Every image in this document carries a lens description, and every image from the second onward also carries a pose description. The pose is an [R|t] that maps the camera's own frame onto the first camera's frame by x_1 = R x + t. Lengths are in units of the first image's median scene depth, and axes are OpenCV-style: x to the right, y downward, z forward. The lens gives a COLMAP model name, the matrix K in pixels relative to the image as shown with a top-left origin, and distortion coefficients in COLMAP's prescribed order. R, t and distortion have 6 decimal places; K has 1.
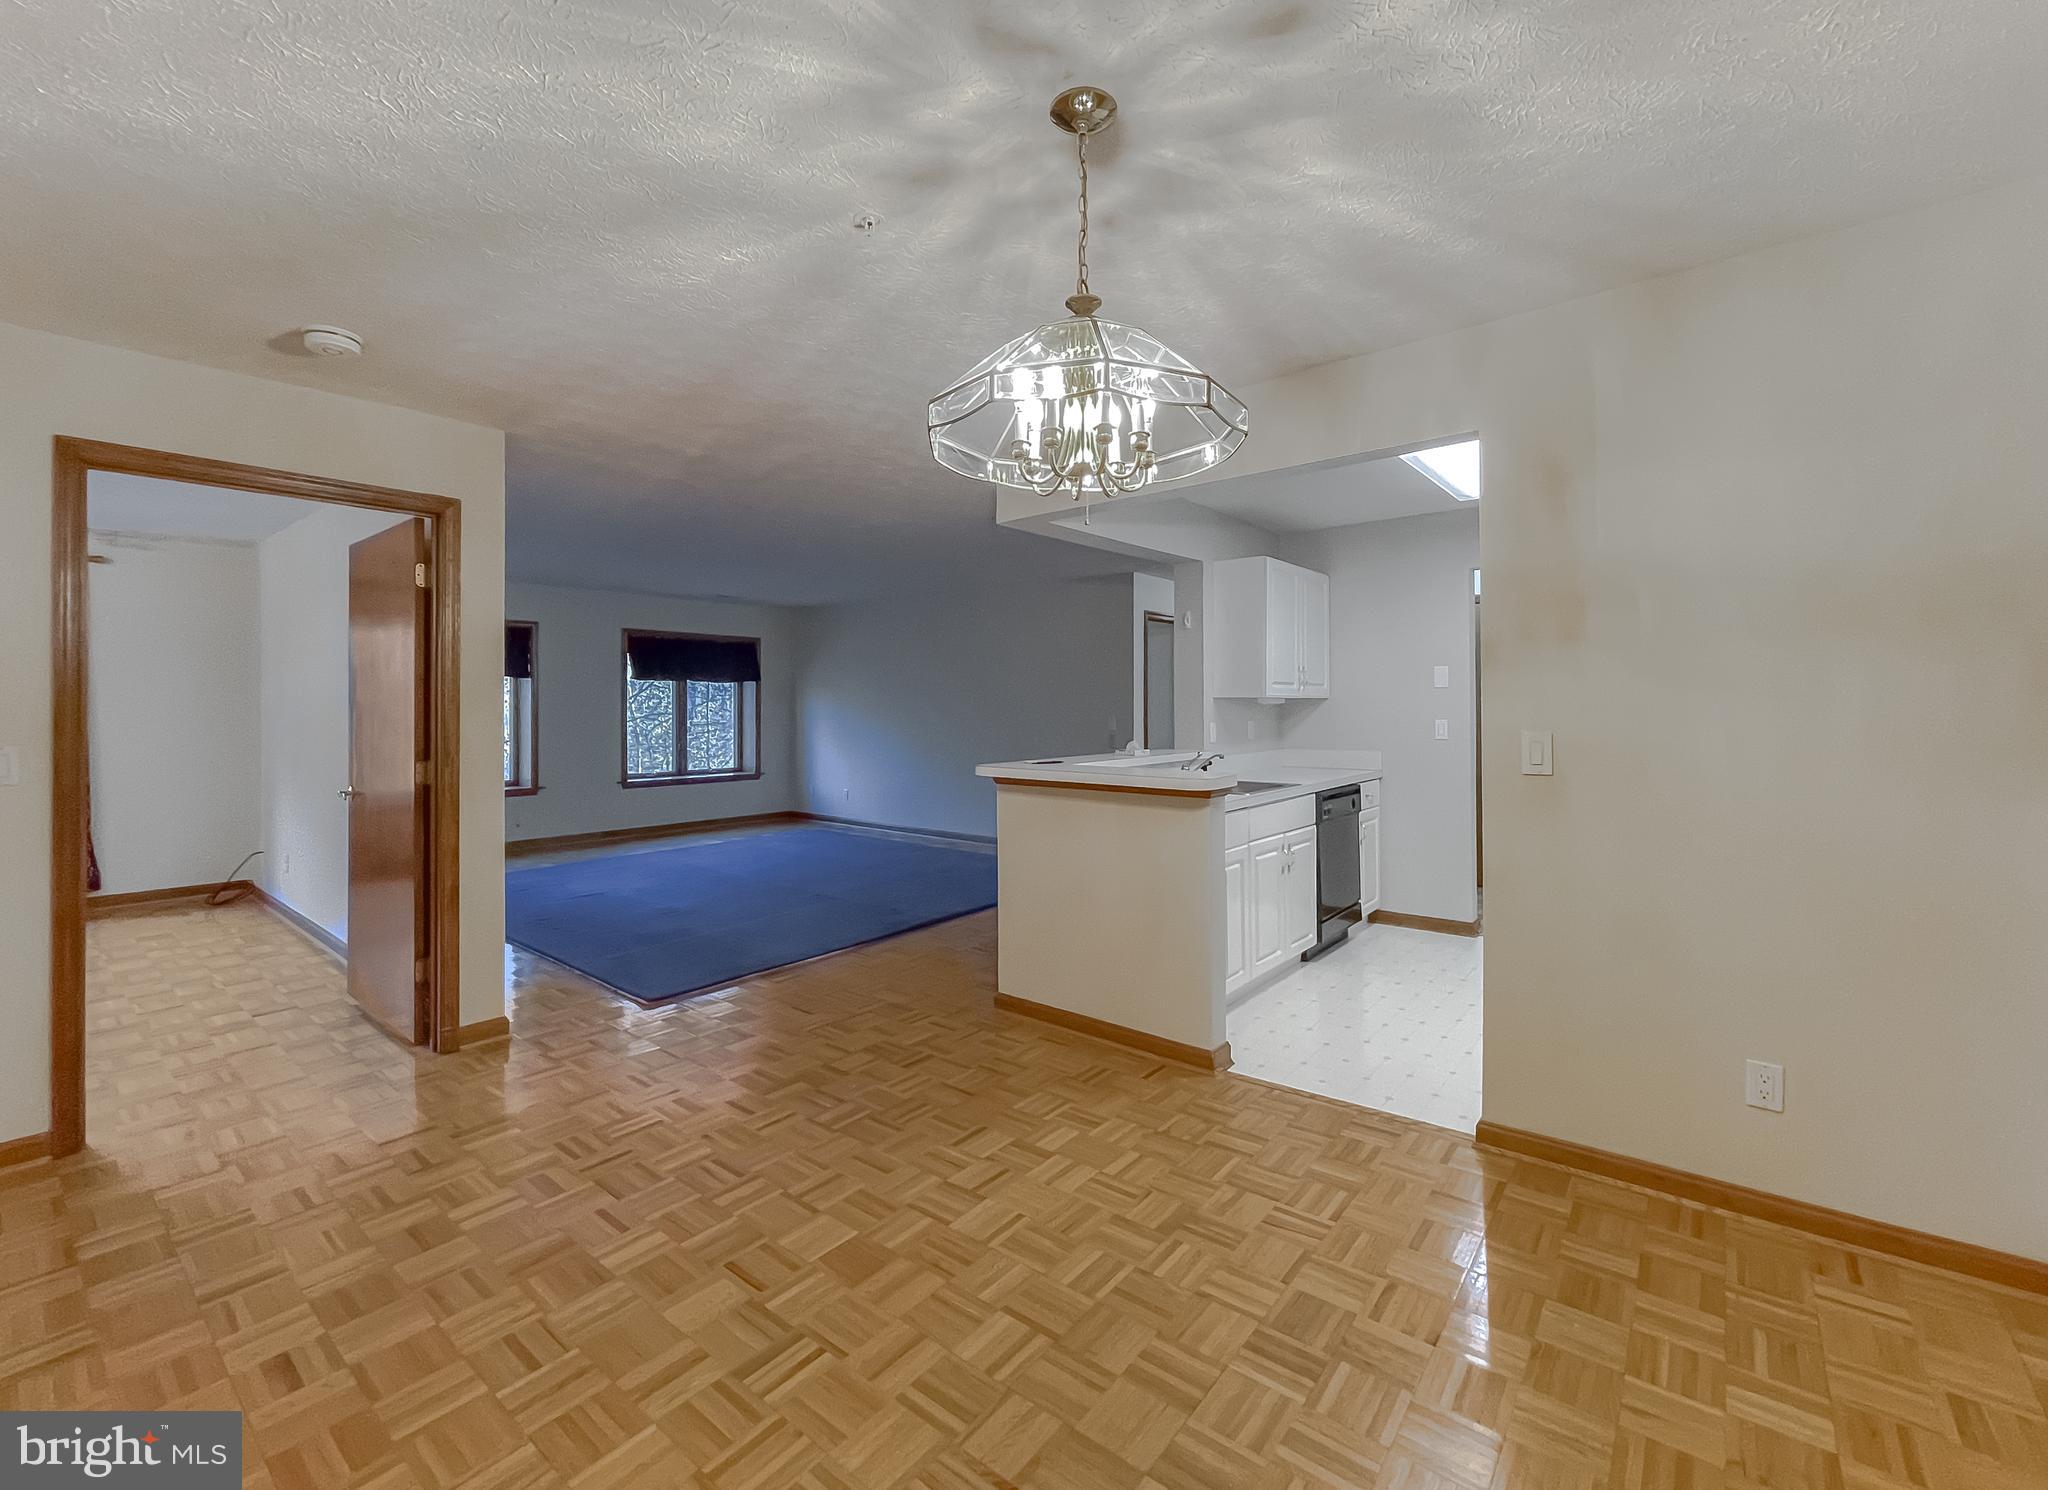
lens RADIAL K [[863.0, 0, 1034.4], [0, 863.0, 705.1], [0, 0, 1]] dist [-0.000977, 0.000103]
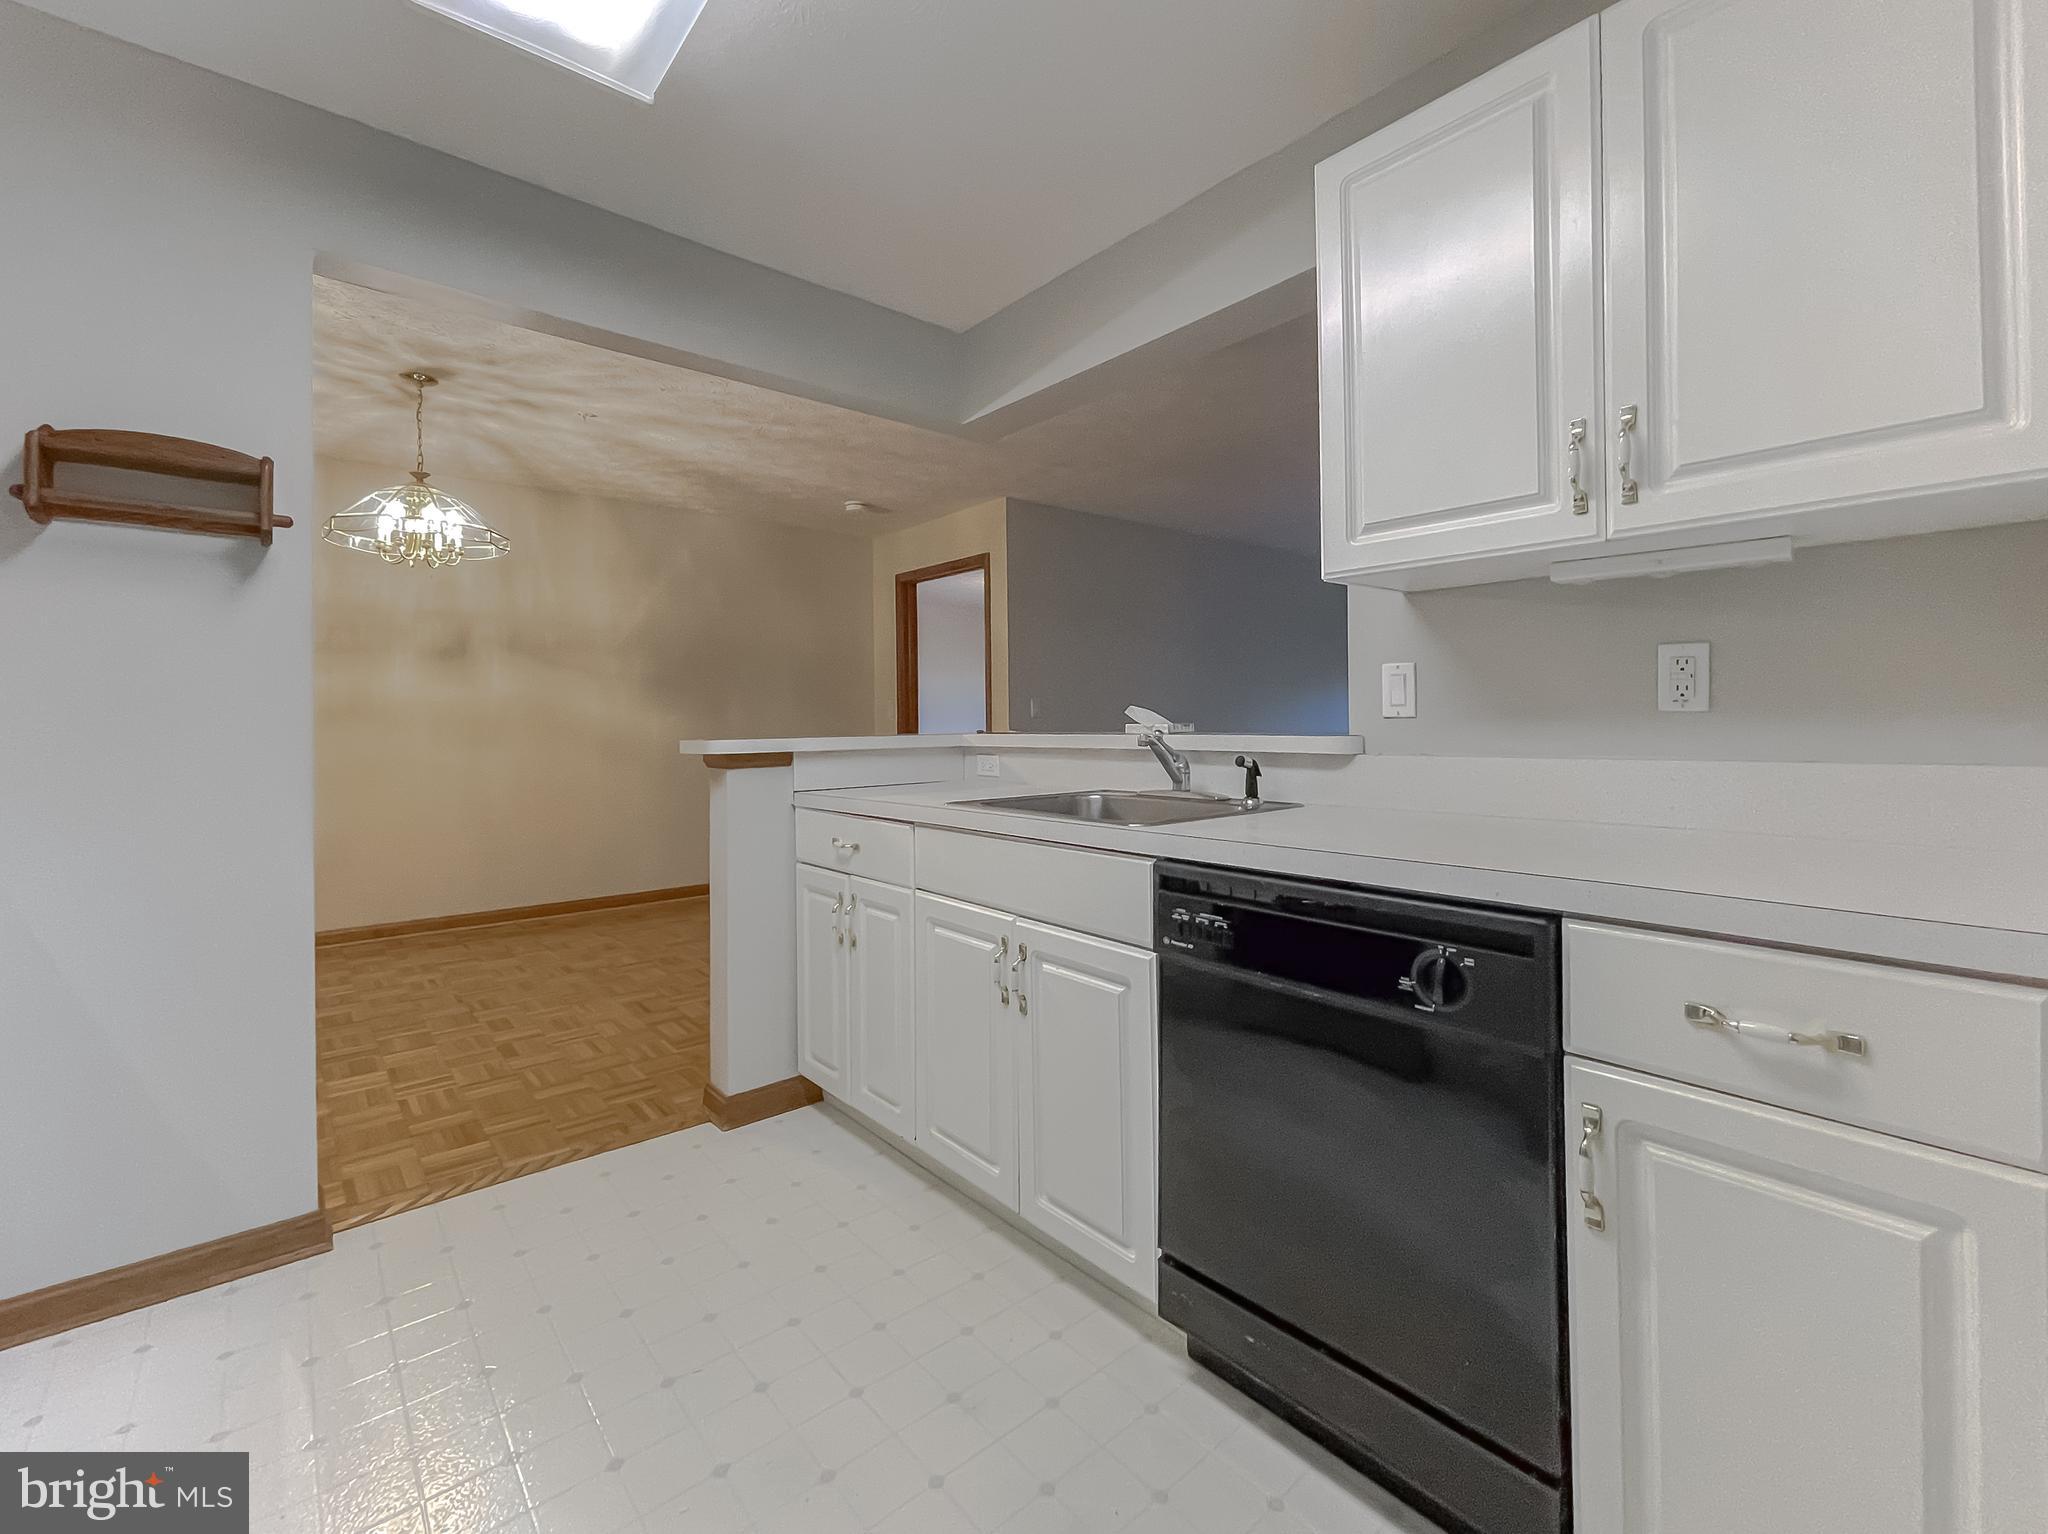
lens RADIAL K [[881.1, 0, 1023.6], [0, 881.1, 708.6], [0, 0, 1]] dist [0.001026, 0.000086]
pose [[-0.181023, -0.005184, -0.983465, 0.973291], [0.013182, 0.999883, -0.007697, 0.065352], [0.983391, -0.014358, -0.180933, 1.459374]]
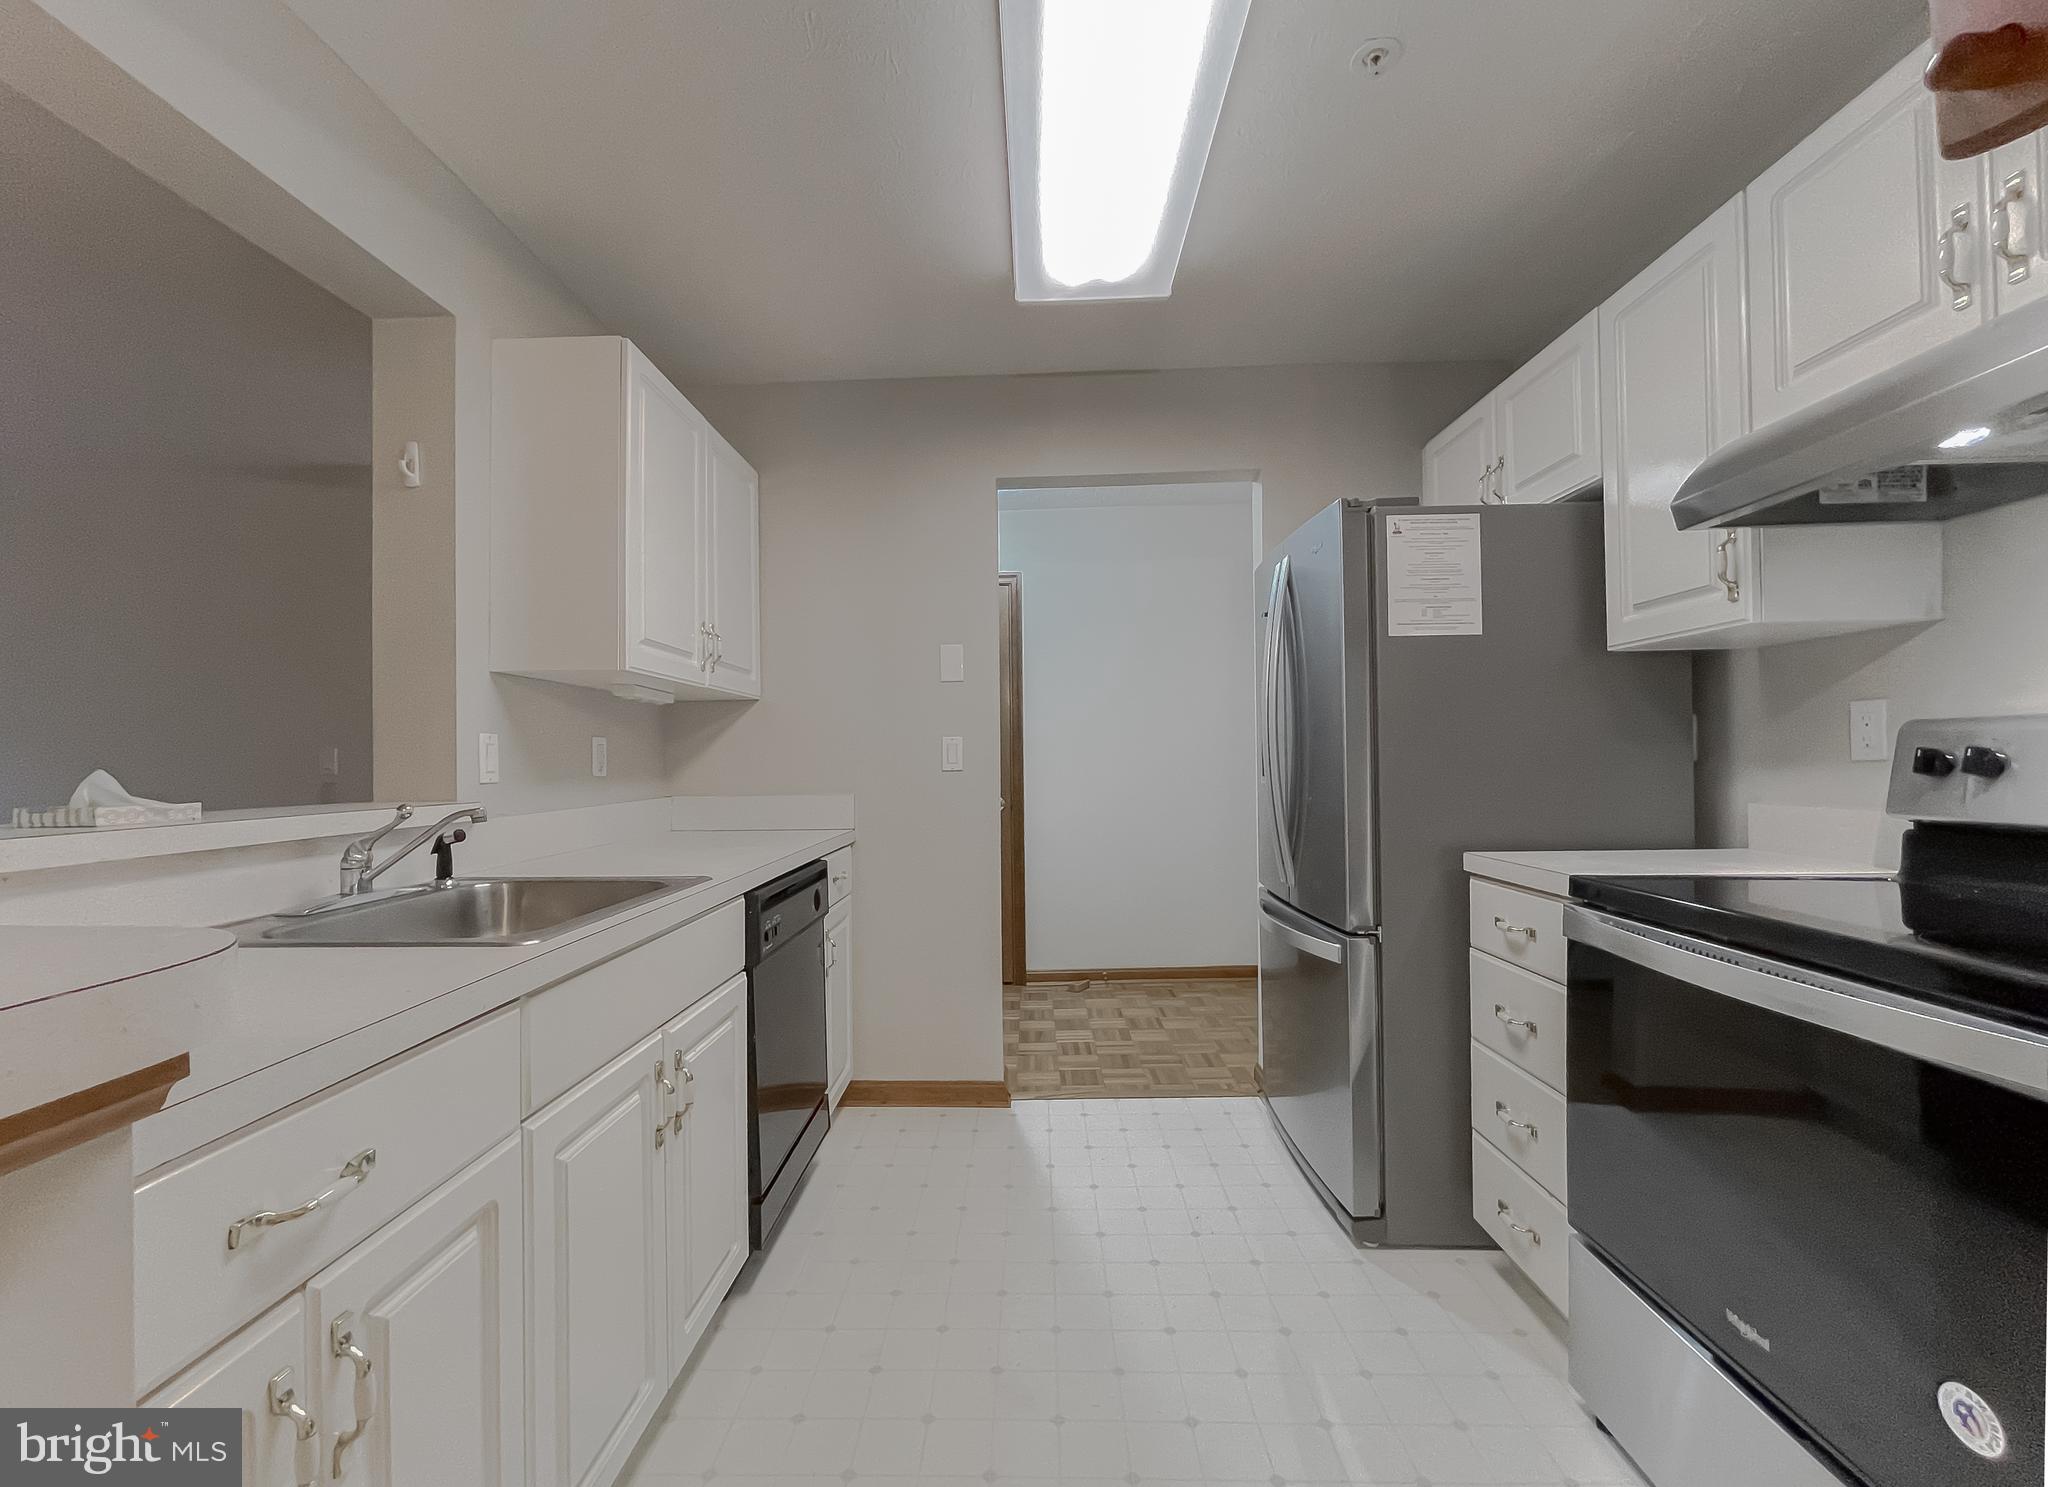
lens RADIAL K [[845.2, 0, 1011.6], [0, 845.2, 757.1], [0, 0, 1]] dist [0.000502, 0.000282]
pose [[0.799661, -0.001742, 0.600450, 0.265893], [0.006307, 0.999965, -0.005499, 0.056409], [-0.600419, 0.008185, 0.799643, 0.858861]]
